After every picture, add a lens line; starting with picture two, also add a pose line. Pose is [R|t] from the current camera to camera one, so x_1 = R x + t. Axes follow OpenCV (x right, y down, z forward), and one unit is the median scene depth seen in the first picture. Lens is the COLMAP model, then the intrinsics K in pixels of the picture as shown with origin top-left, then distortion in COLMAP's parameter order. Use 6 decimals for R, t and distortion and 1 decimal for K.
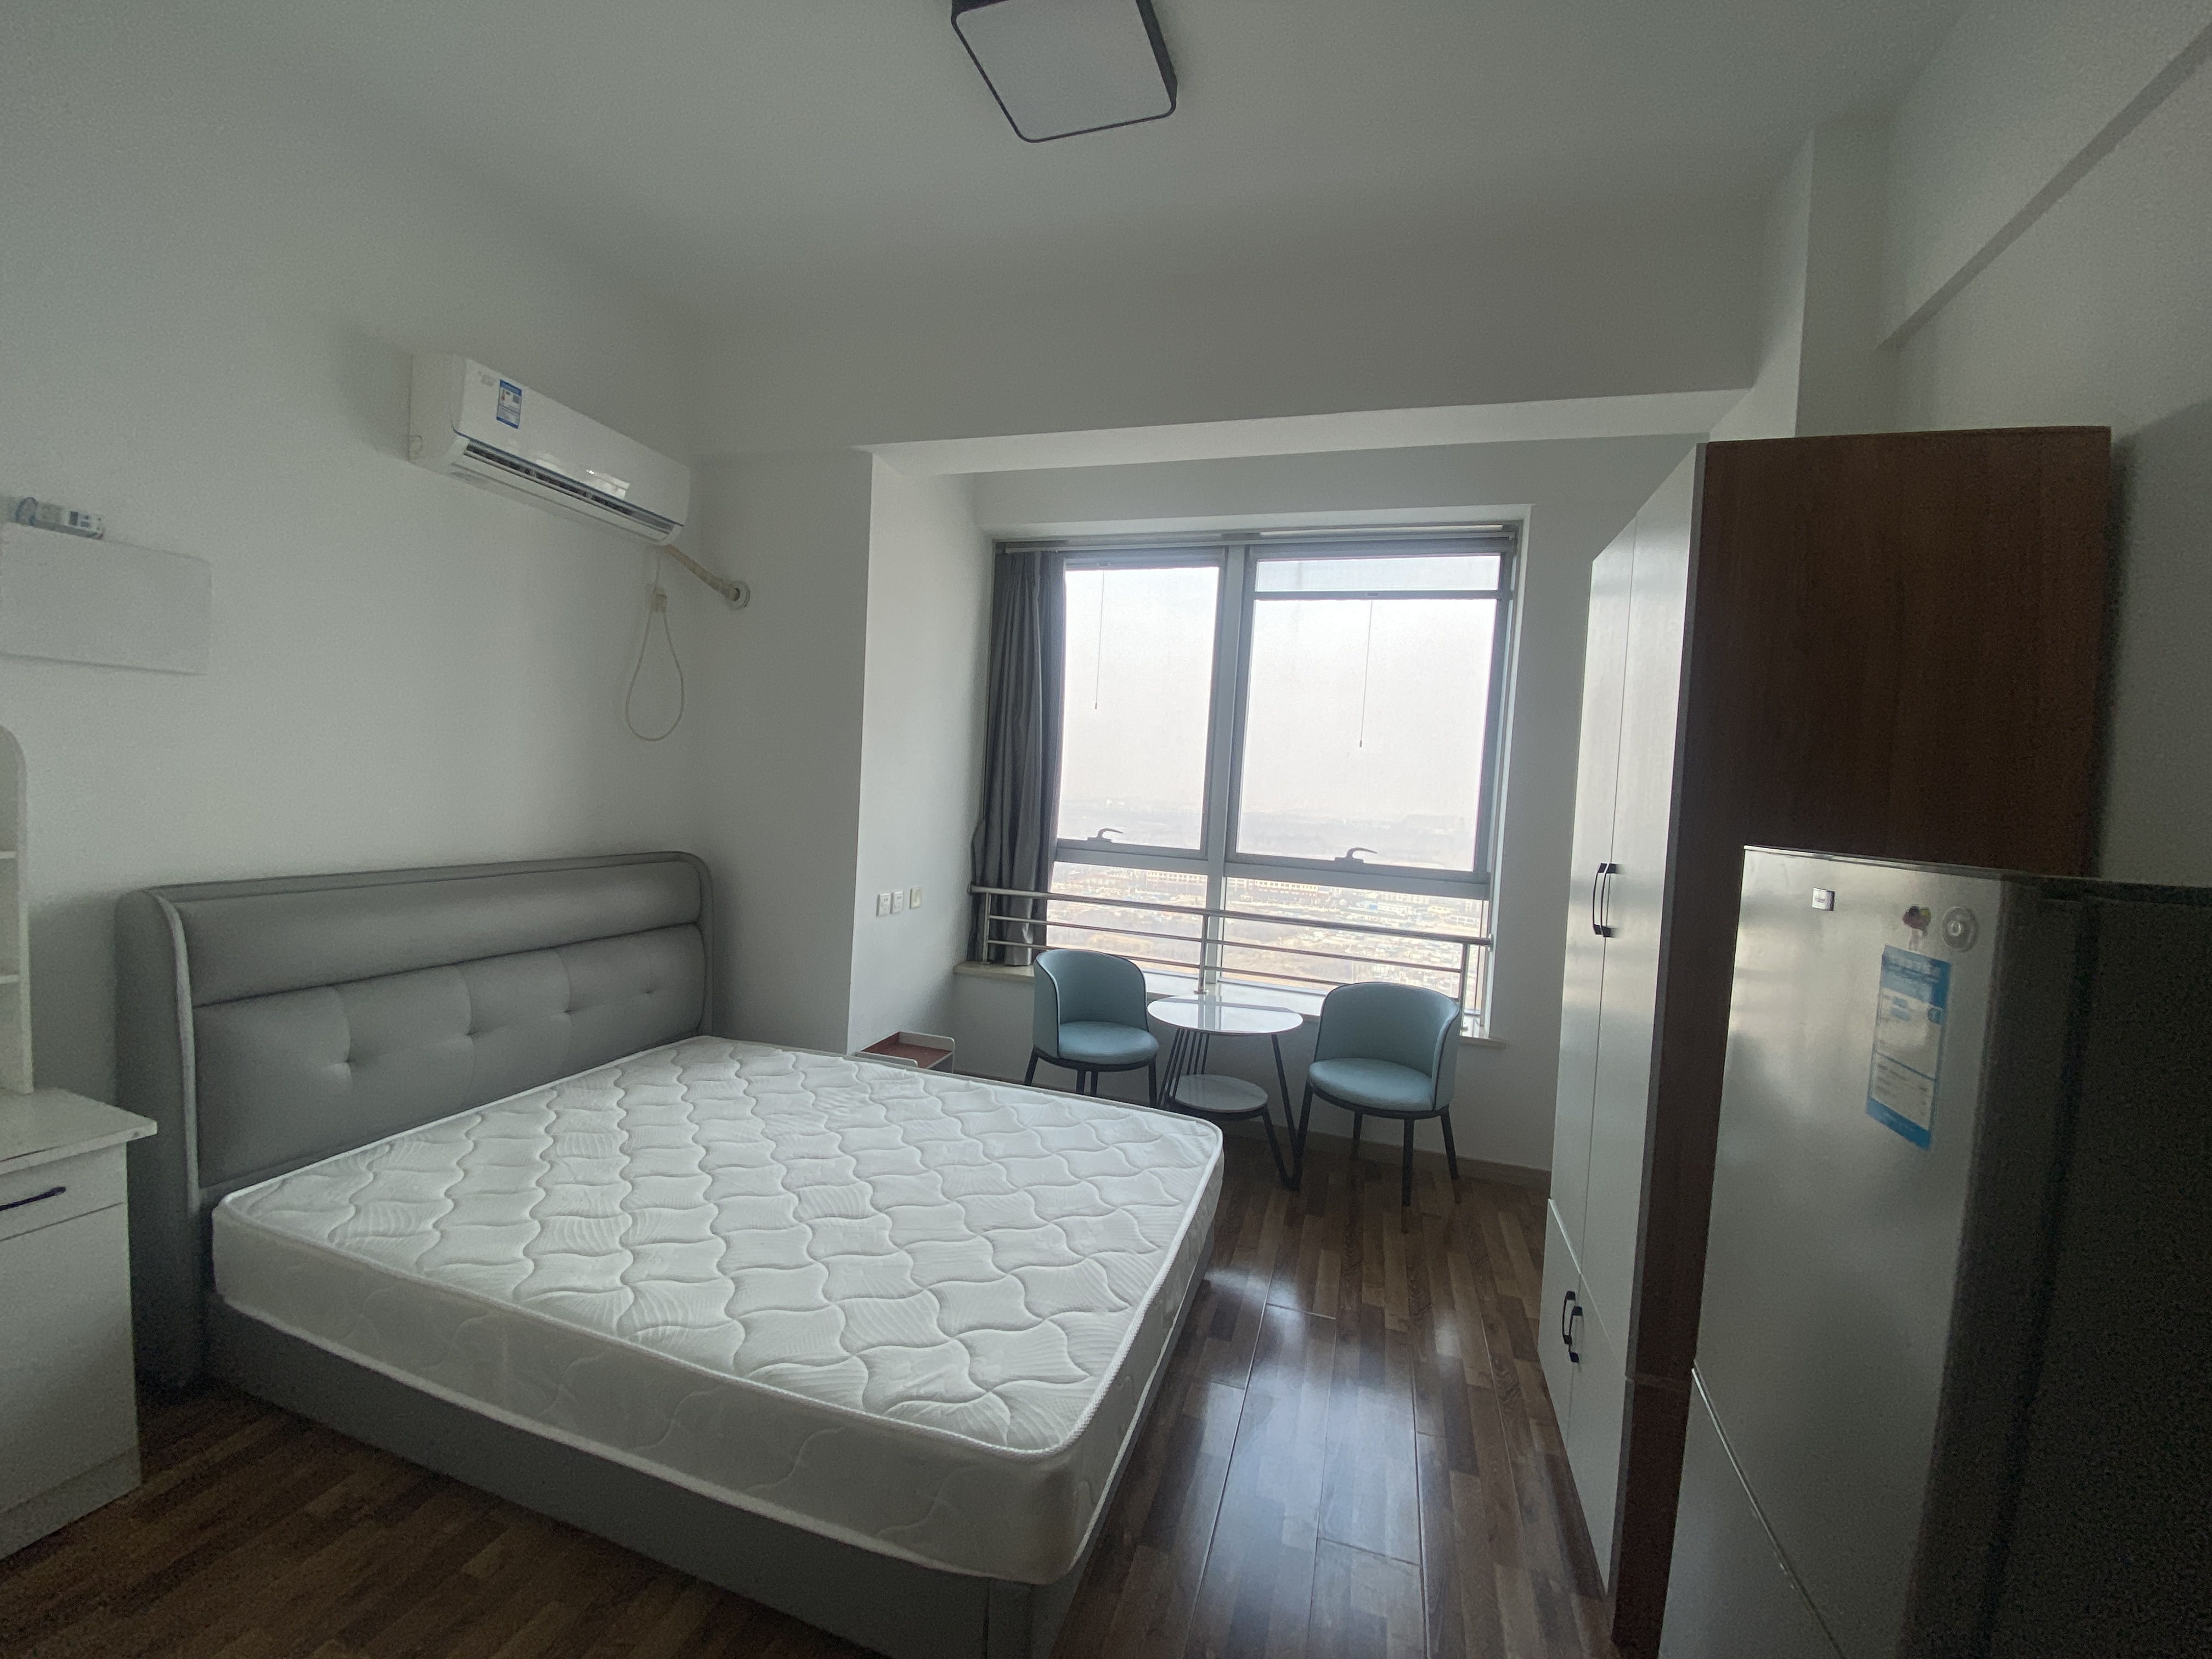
lens RADIAL K [[878.7, 0, 1092.4], [0, 878.7, 834.9], [0, 0, 1]] dist [0.004158, 0.000045]
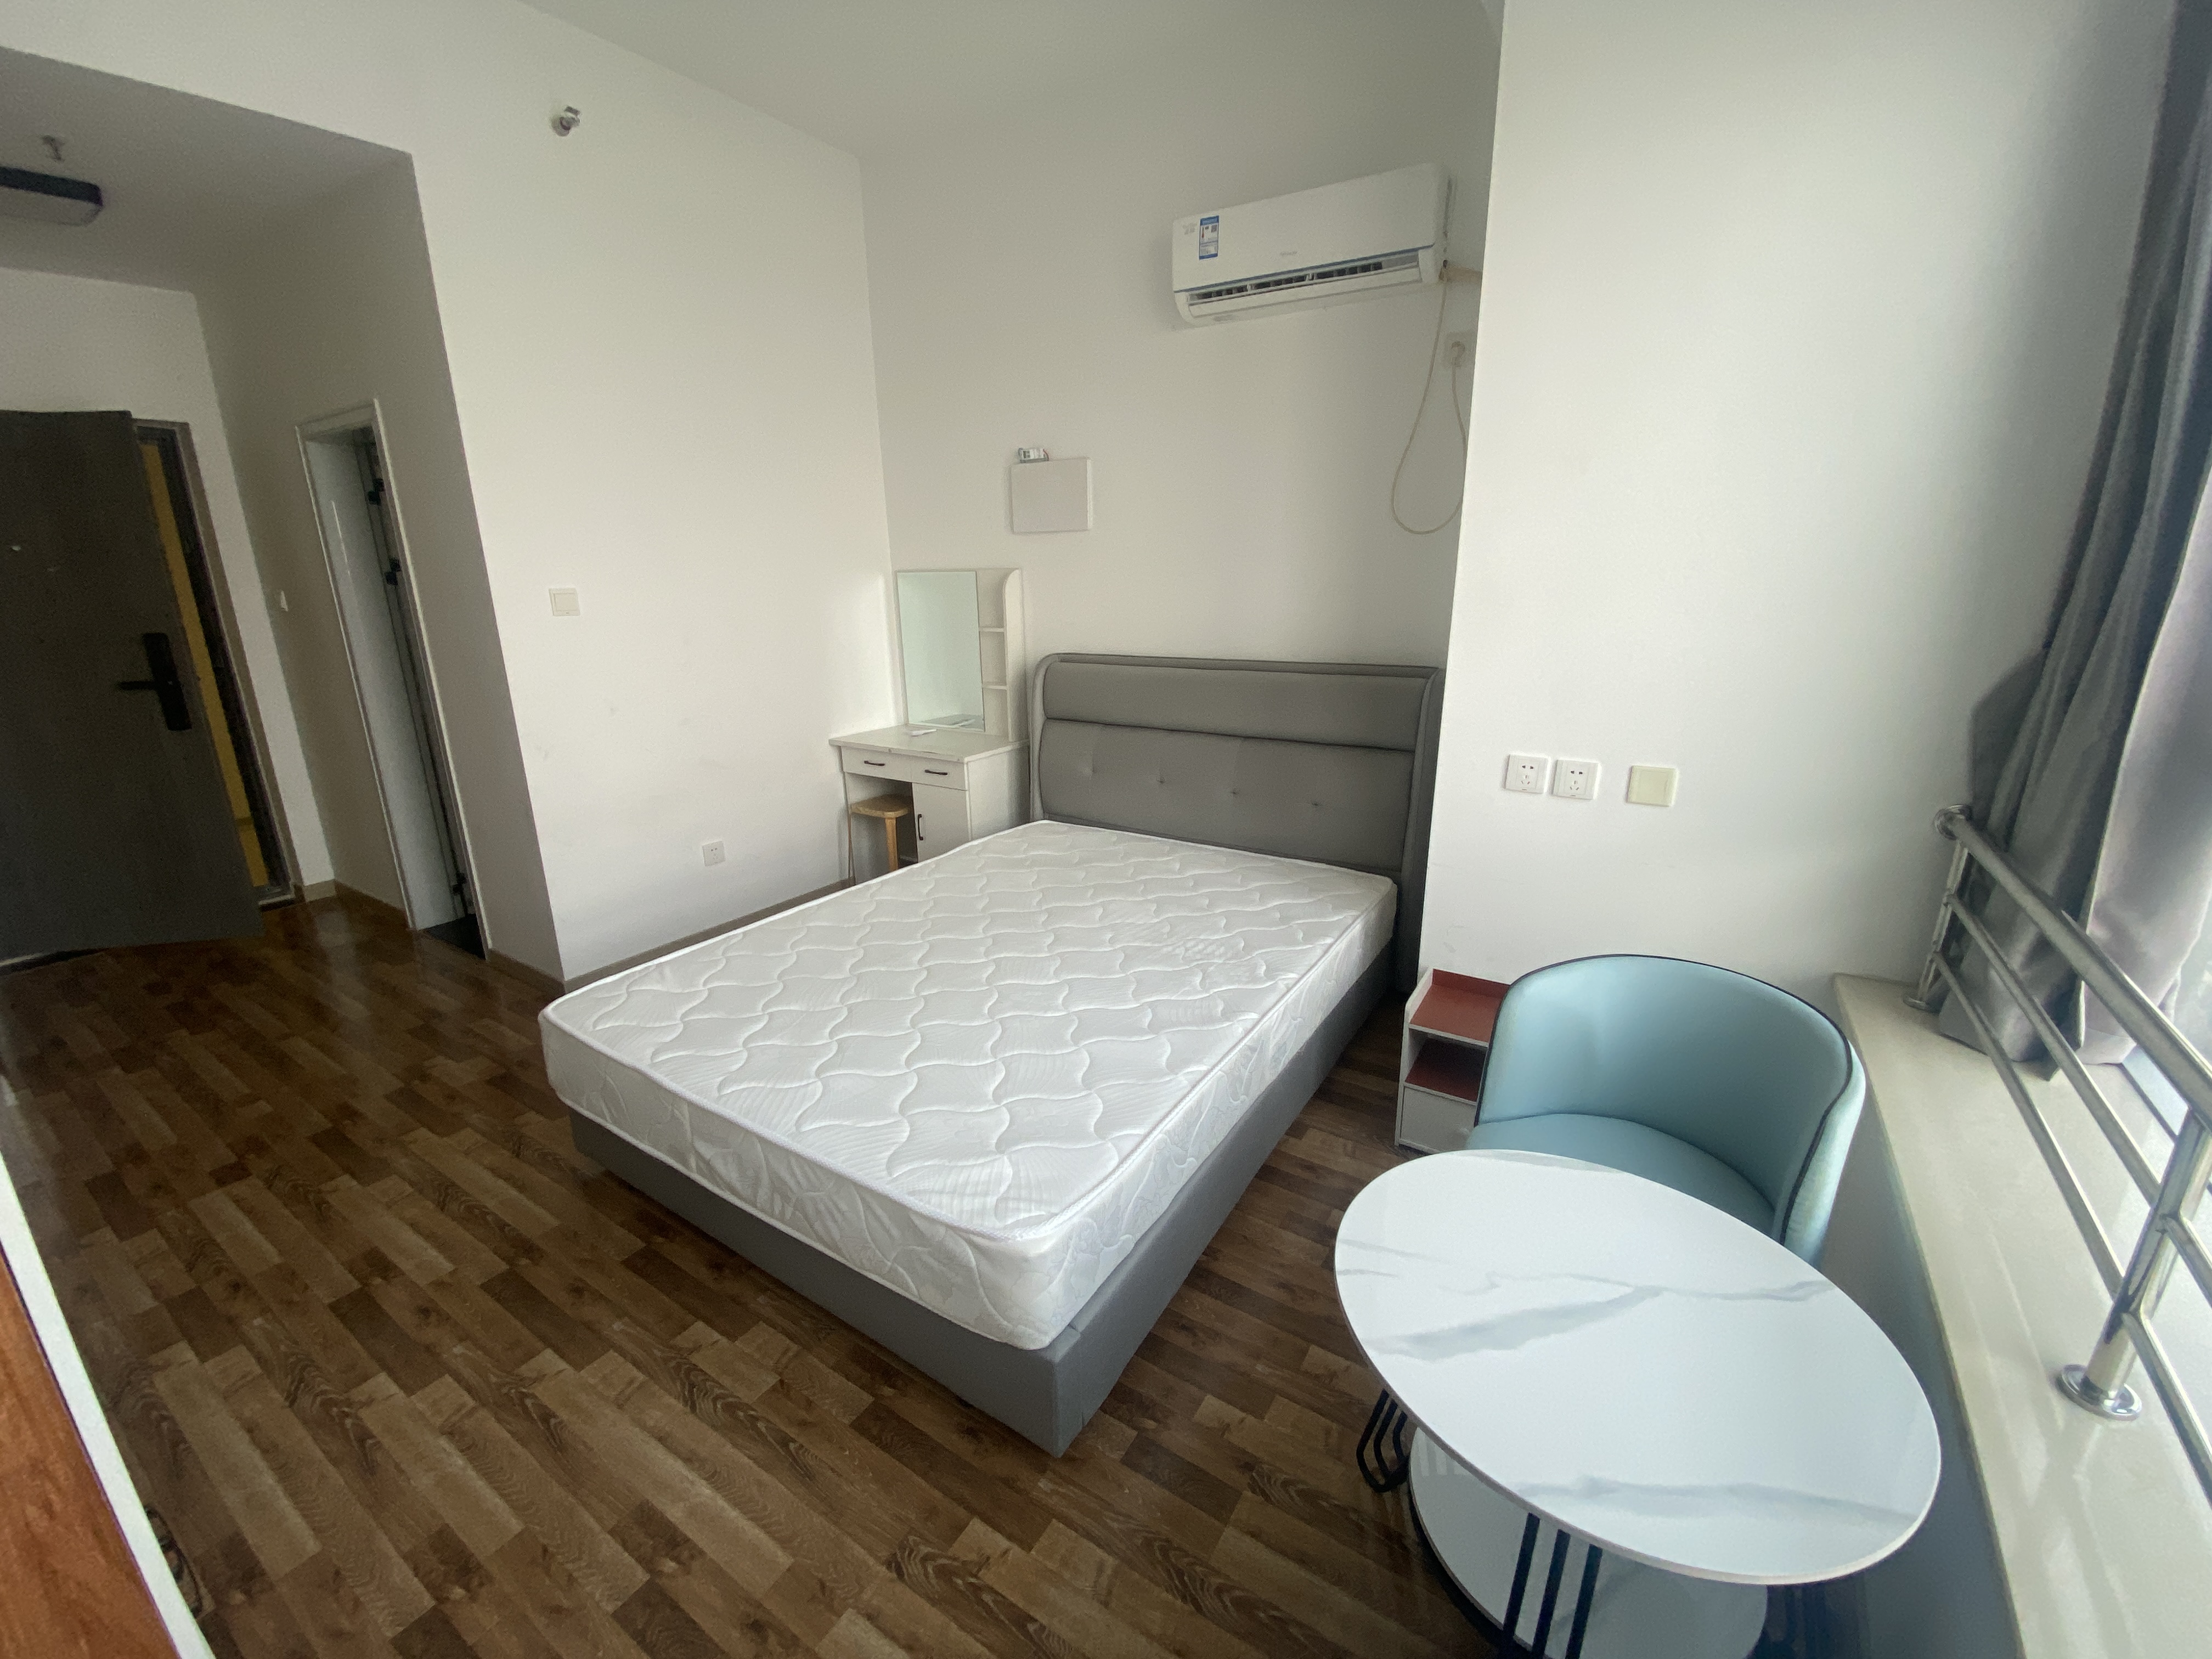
lens RADIAL K [[883.5, 0, 1108.6], [0, 883.5, 837.2], [0, 0, 1]] dist [0.021460, -0.000274]
pose [[-0.262410, 0.210655, -0.941682, 0.381709], [-0.070567, 0.969078, 0.236448, -0.003041], [0.962373, 0.128498, -0.239431, 0.778771]]
